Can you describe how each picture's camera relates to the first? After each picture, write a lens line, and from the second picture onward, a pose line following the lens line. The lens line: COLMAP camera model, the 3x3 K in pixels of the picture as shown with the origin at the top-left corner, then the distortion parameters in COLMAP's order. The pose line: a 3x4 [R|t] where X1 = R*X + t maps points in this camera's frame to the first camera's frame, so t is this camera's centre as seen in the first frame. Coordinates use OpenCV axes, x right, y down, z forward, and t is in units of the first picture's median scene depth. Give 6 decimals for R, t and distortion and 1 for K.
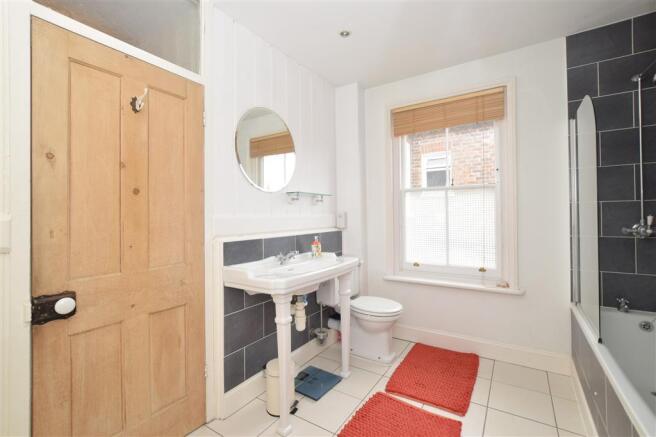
lens RADIAL K [[290.8, 0, 329.1], [0, 290.8, 214.7], [0, 0, 1]] dist [0.006207, 0.000429]
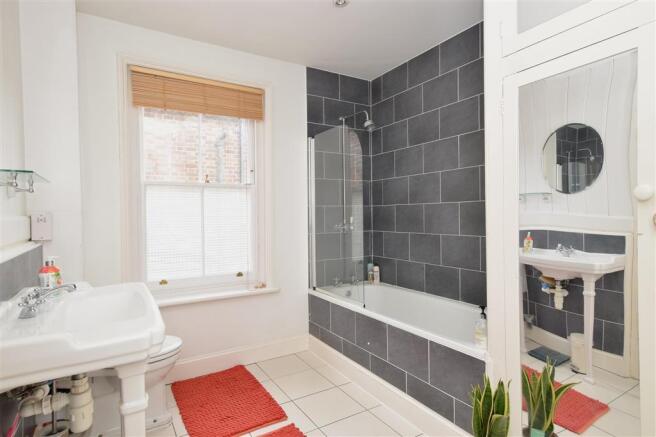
lens RADIAL K [[358.1, 0, 328.2], [0, 358.1, 219.3], [0, 0, 1]] dist [0.002484, 0.000508]
pose [[0.442333, -0.010686, 0.896787, -0.412067], [0.003235, 0.999942, 0.010320, -0.001745], [-0.896845, -0.001664, 0.442342, 0.241103]]
